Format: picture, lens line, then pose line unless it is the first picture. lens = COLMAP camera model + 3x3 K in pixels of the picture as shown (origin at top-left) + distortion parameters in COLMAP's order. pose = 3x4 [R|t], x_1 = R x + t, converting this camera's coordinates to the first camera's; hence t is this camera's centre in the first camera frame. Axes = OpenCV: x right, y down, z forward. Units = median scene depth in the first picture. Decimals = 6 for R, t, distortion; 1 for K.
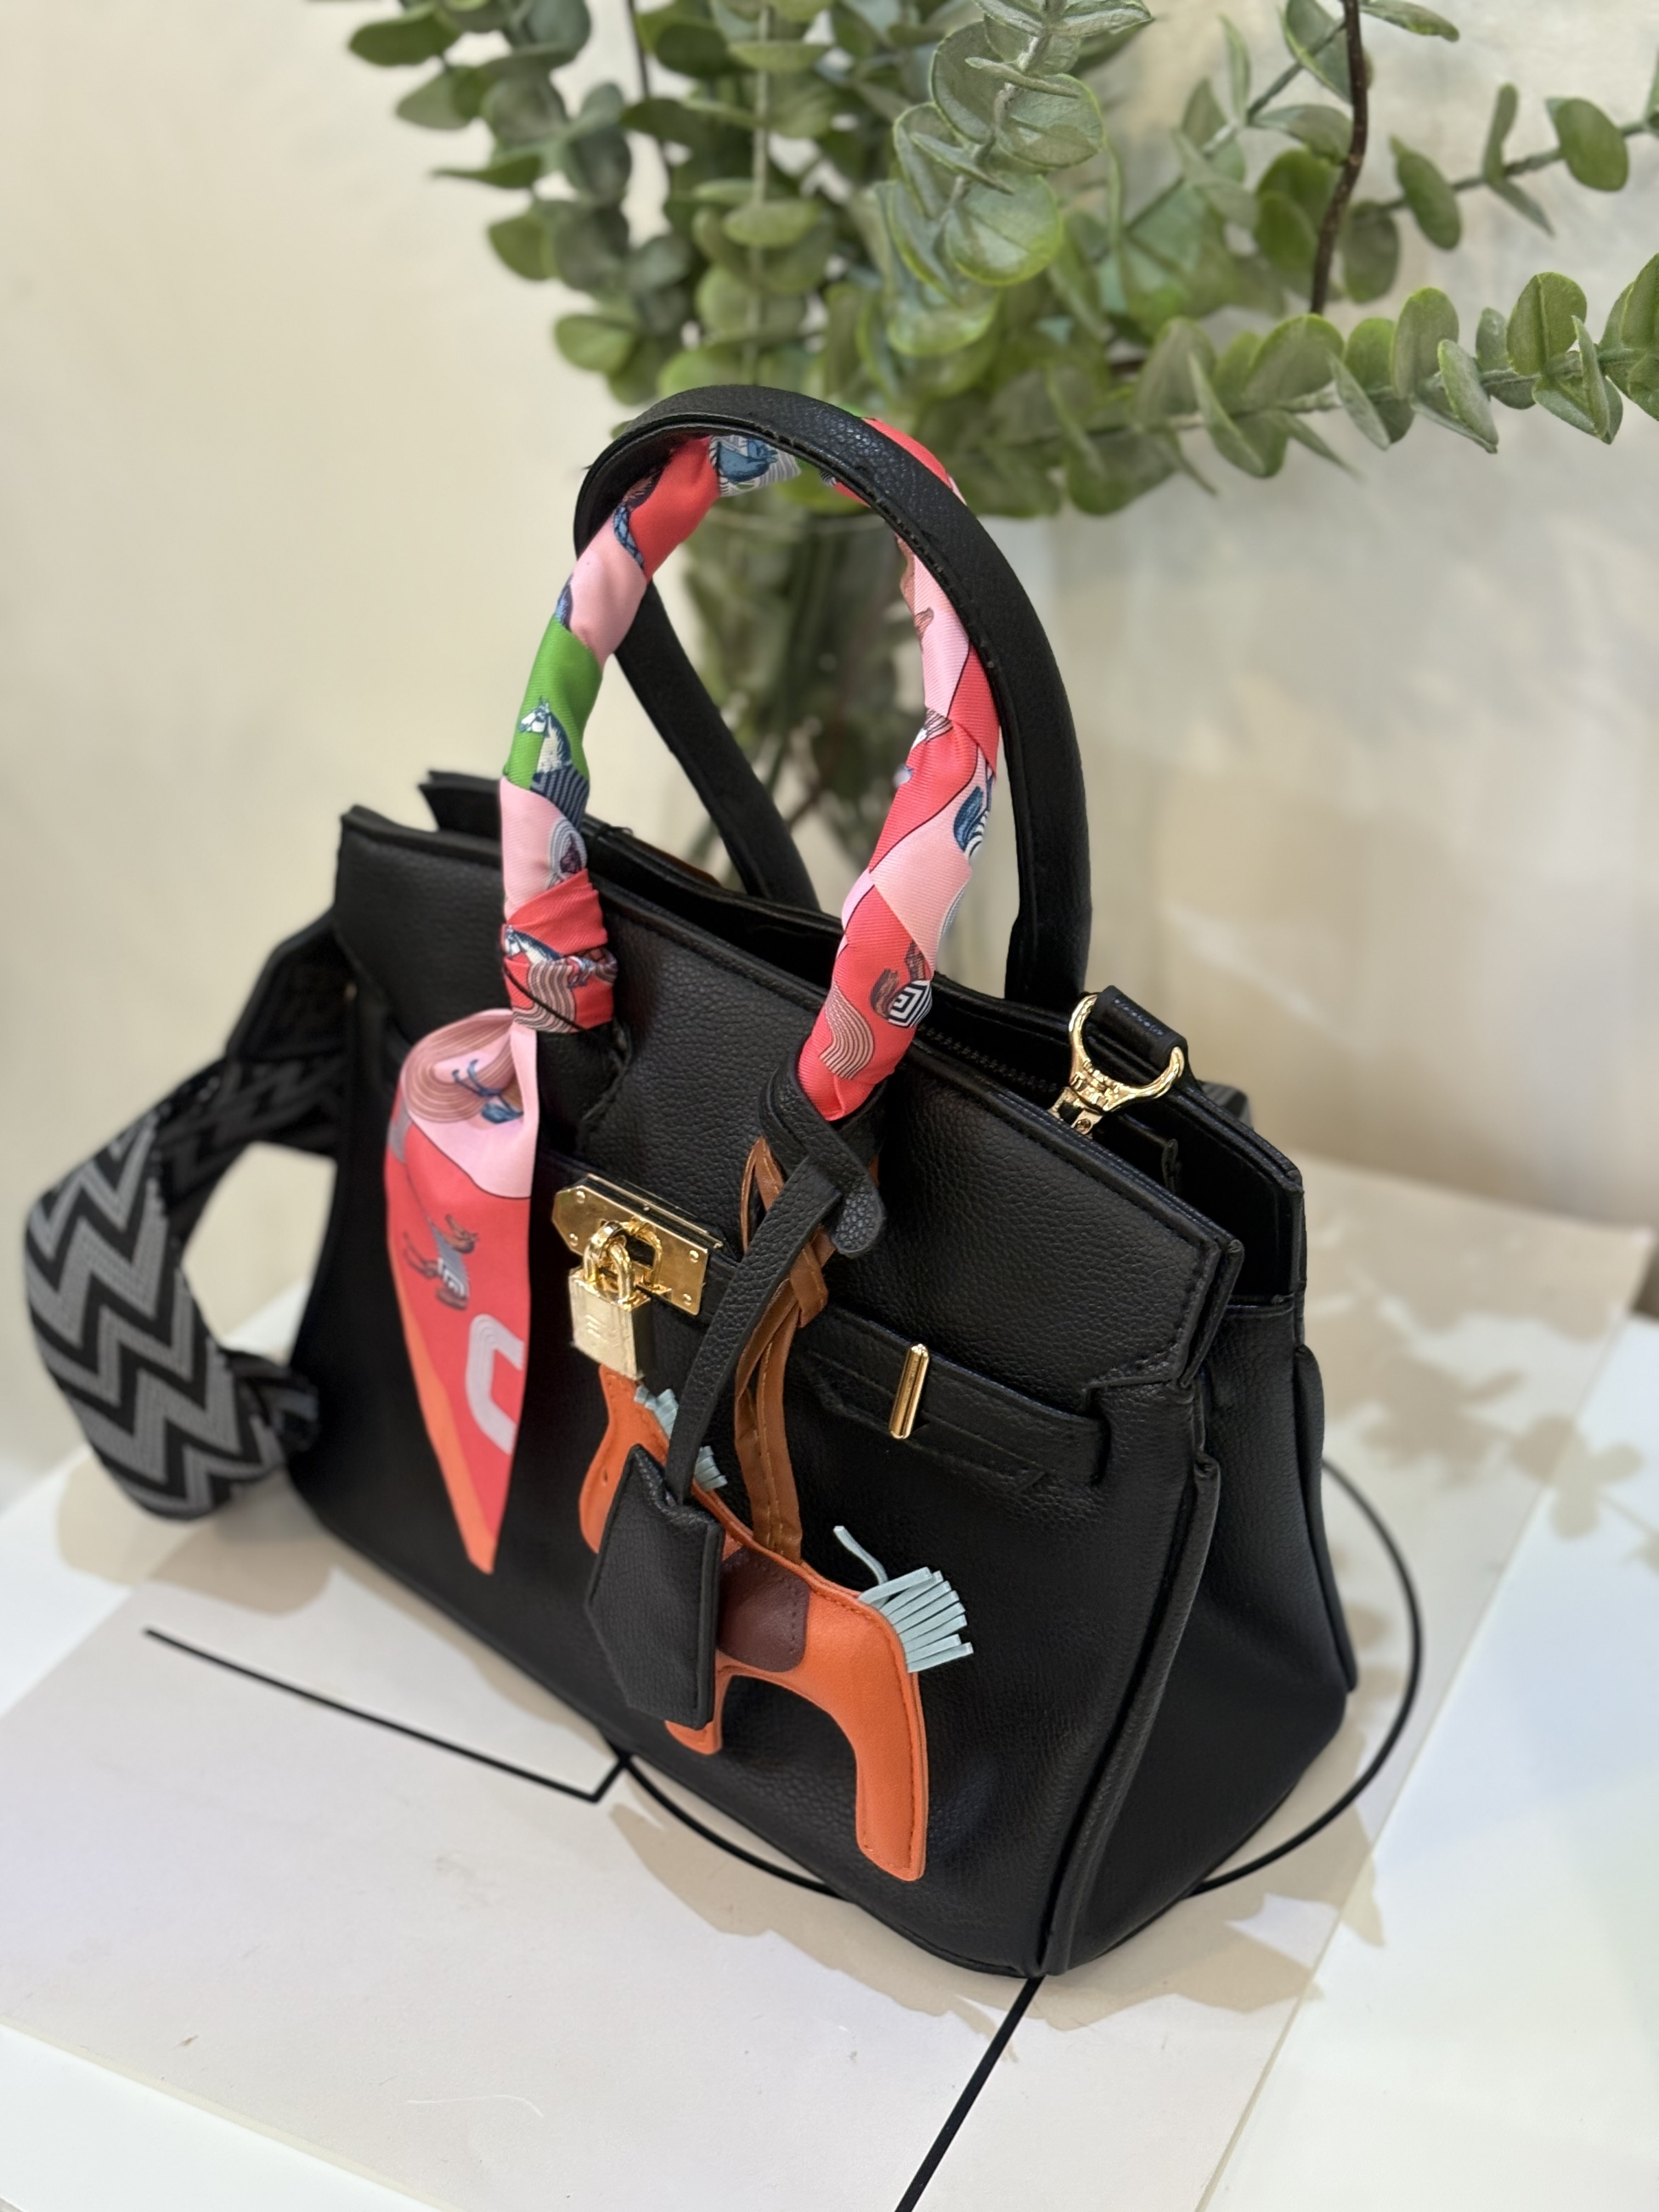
lens RADIAL K [[3312.0, 0, 834.3], [0, 3312.0, 1105.6], [0, 0, 1]] dist [0.168927, 0.003300]
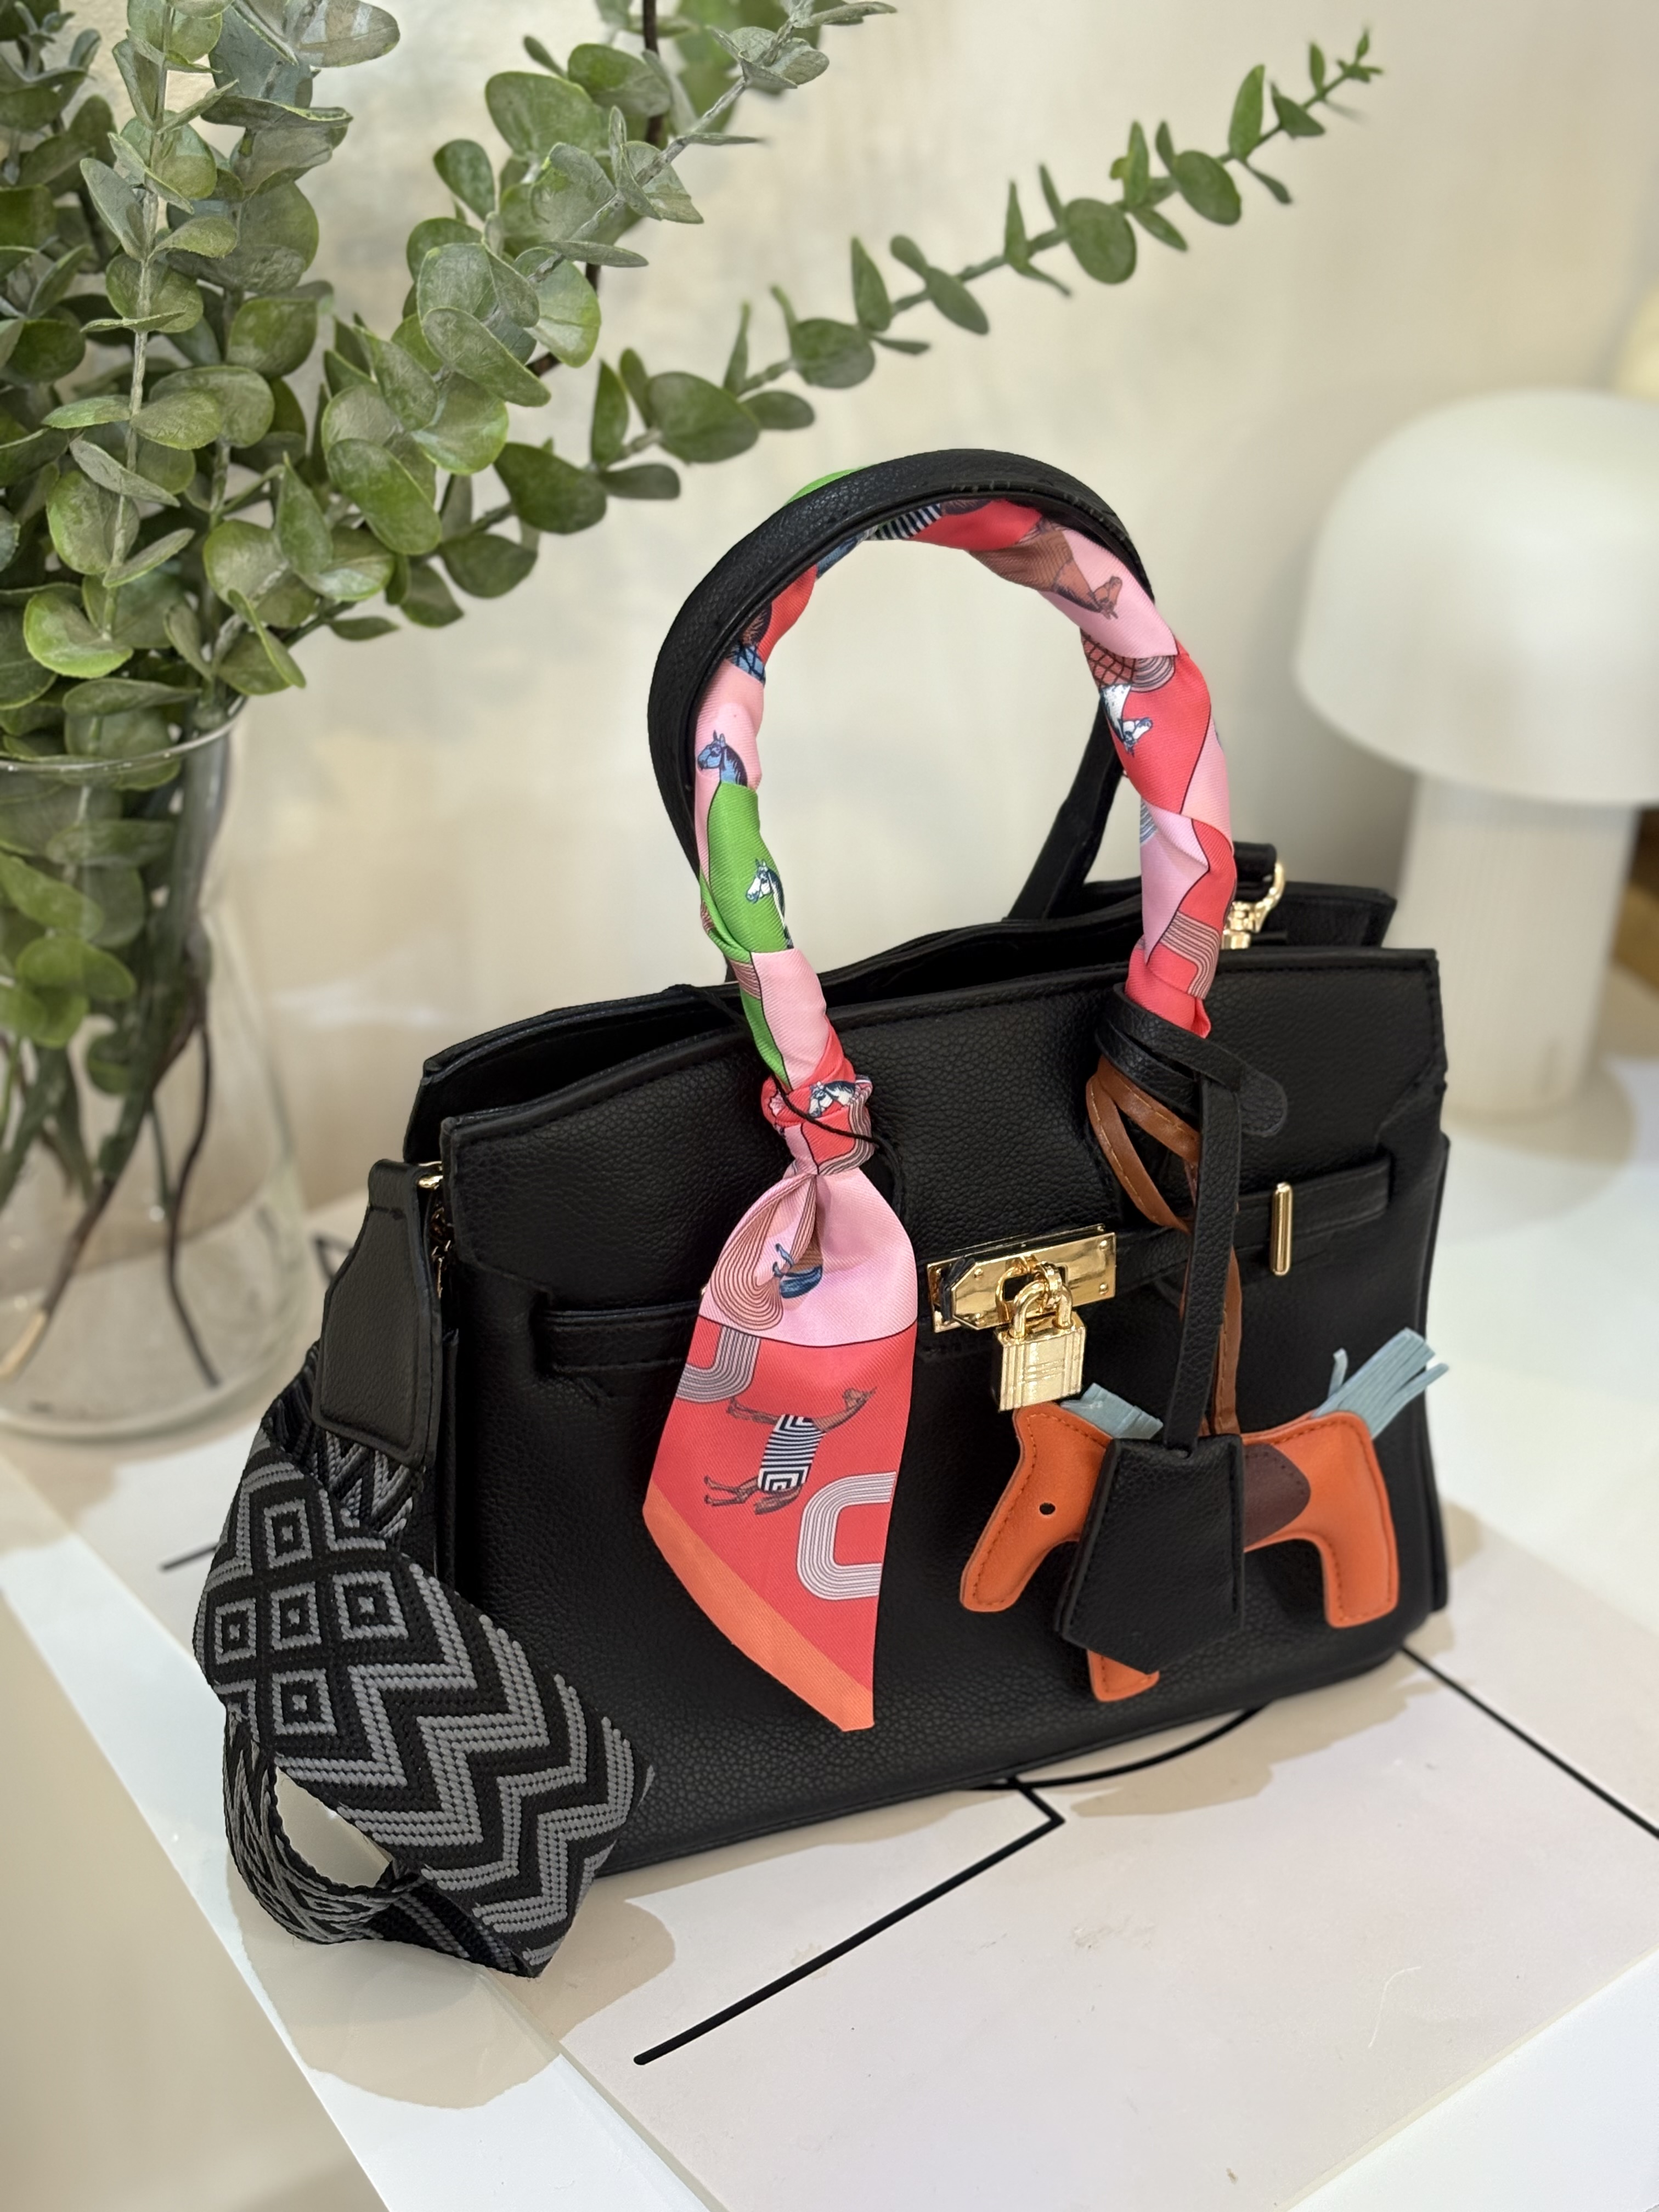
lens RADIAL K [[3351.7, 0, 829.5], [0, 3351.7, 1106.0], [0, 0, 1]] dist [0.328347, -1.586841]
pose [[0.420720, -0.477130, 0.771584, -0.861334], [0.466586, 0.843211, 0.267008, -0.310571], [-0.778005, 0.247674, 0.577378, 0.425774]]
